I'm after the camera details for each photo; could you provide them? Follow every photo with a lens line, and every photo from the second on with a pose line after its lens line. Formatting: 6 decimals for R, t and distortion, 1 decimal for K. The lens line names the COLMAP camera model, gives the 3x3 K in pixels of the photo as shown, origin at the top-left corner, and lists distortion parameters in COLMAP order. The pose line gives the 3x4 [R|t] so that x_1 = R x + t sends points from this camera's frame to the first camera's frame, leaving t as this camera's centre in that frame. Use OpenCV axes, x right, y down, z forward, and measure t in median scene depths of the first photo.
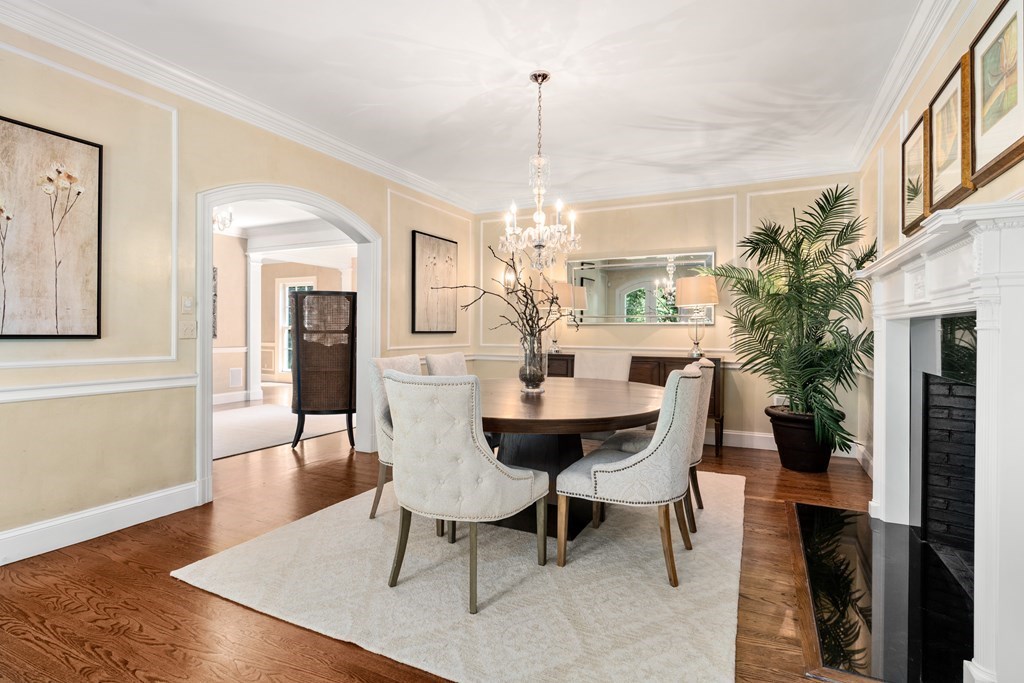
lens RADIAL K [[519.4, 0, 506.0], [0, 519.4, 334.4], [0, 0, 1]] dist [0.000188, 0.000006]
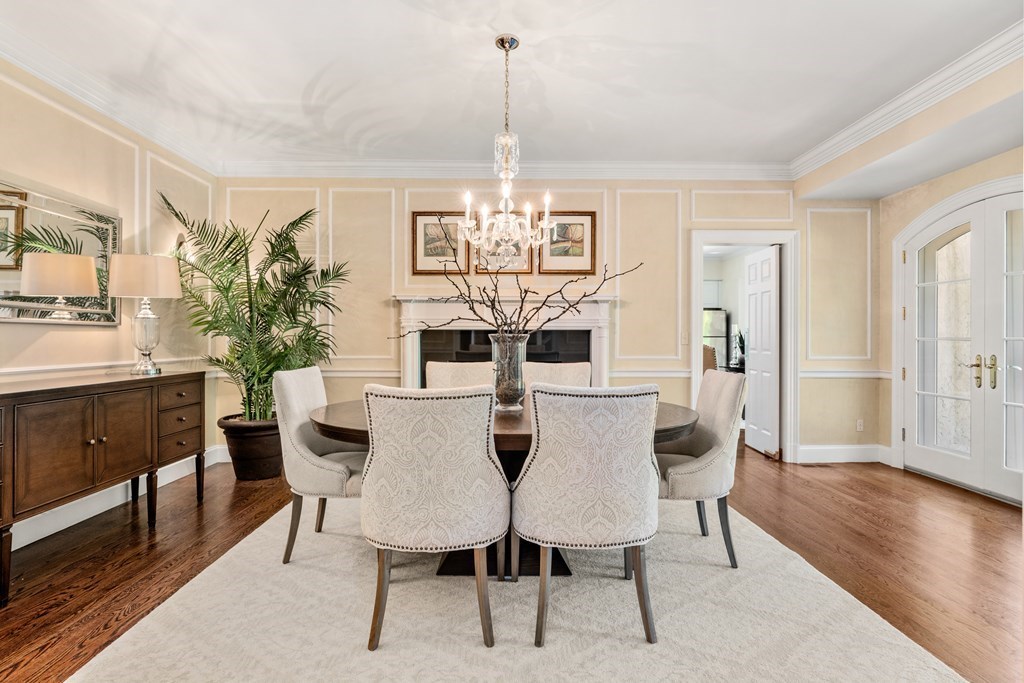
lens RADIAL K [[519.4, 0, 505.6], [0, 519.4, 341.8], [0, 0, 1]] dist [0.000188, 0.000006]
pose [[-0.444839, -0.006988, 0.895583, -0.514390], [0.002766, 0.999954, 0.009177, 0.003855], [-0.895606, 0.006560, -0.444799, 0.987463]]
